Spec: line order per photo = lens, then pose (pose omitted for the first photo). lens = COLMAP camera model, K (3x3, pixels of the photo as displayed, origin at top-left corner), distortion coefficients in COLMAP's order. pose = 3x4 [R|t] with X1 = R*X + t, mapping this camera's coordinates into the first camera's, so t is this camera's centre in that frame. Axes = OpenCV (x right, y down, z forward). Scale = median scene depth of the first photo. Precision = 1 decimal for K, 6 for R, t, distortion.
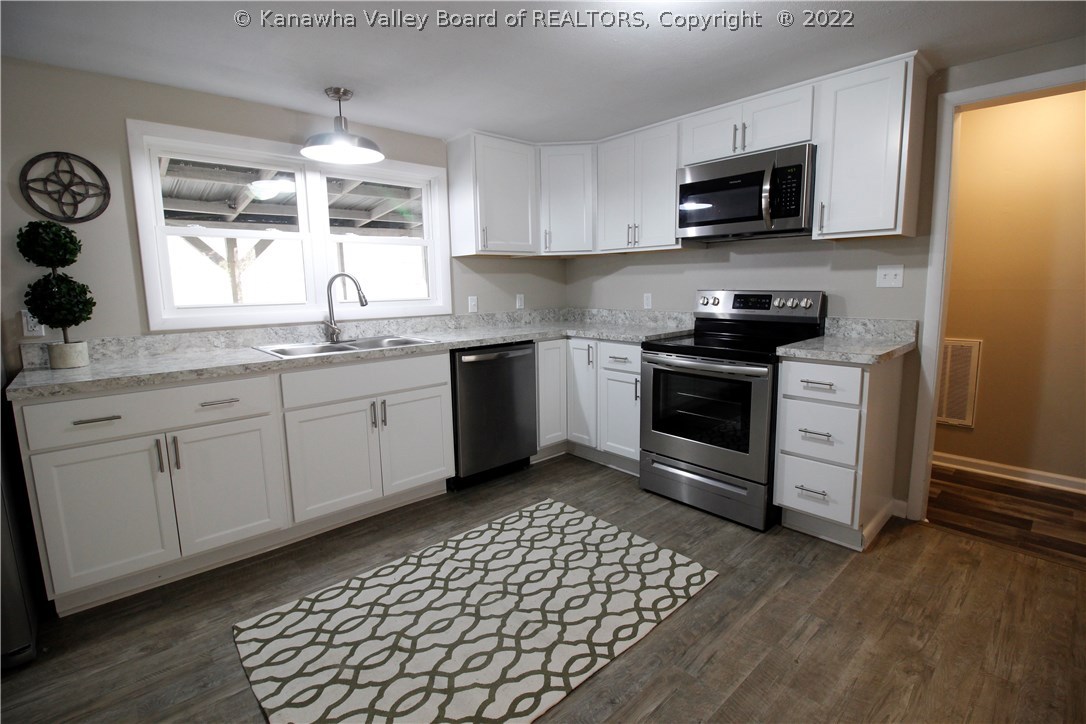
lens RADIAL K [[502.1, 0, 538.8], [0, 502.1, 363.2], [0, 0, 1]] dist [-0.020673, -0.005464]
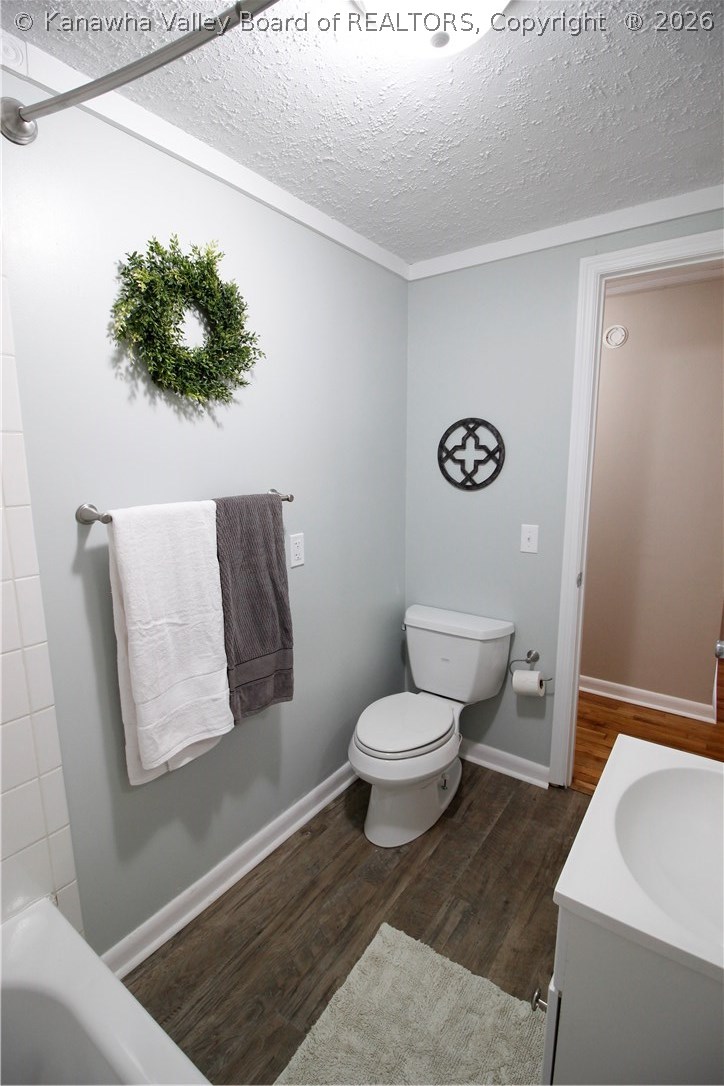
lens RADIAL K [[502.1, 0, 355.0], [0, 502.1, 543.7], [0, 0, 1]] dist [-0.020673, -0.005464]
pose [[0.978445, -0.027181, 0.204711, 0.222969], [0.026740, 0.999630, 0.004920, -0.113986], [-0.204770, 0.000660, 0.978810, 0.196972]]
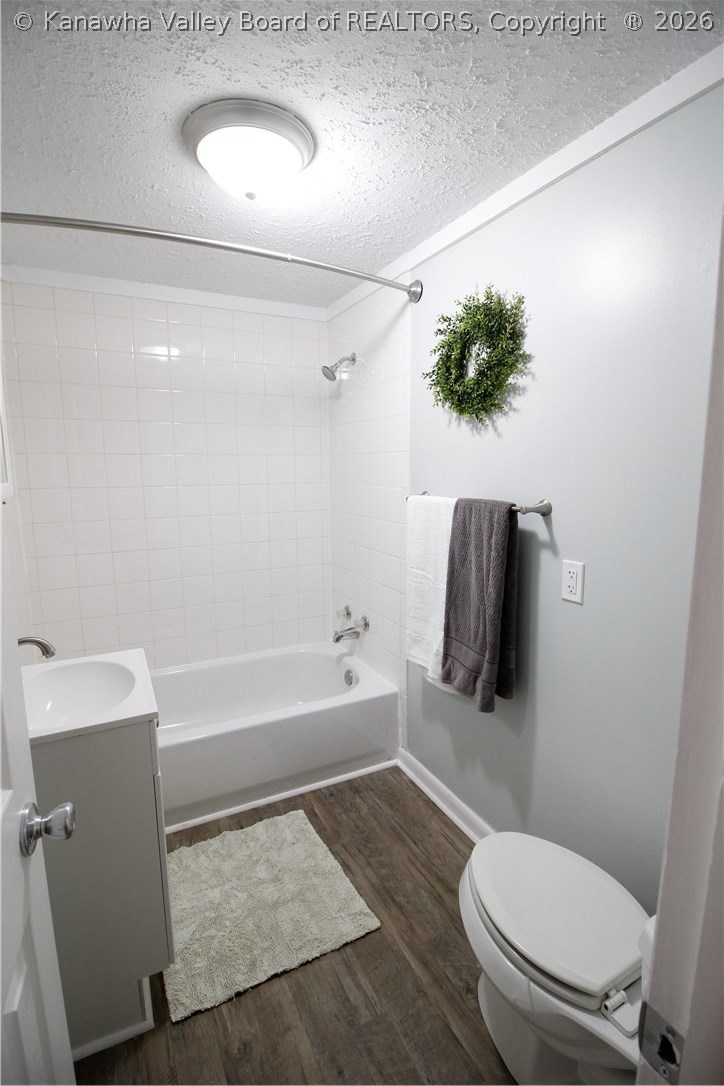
lens RADIAL K [[502.1, 0, 354.3], [0, 502.1, 542.2], [0, 0, 1]] dist [-0.020673, -0.005464]
pose [[-0.263412, 0.164659, -0.950527, 1.108139], [-0.145828, 0.967206, 0.207961, -0.266581], [0.953598, 0.193392, -0.230761, 1.008381]]
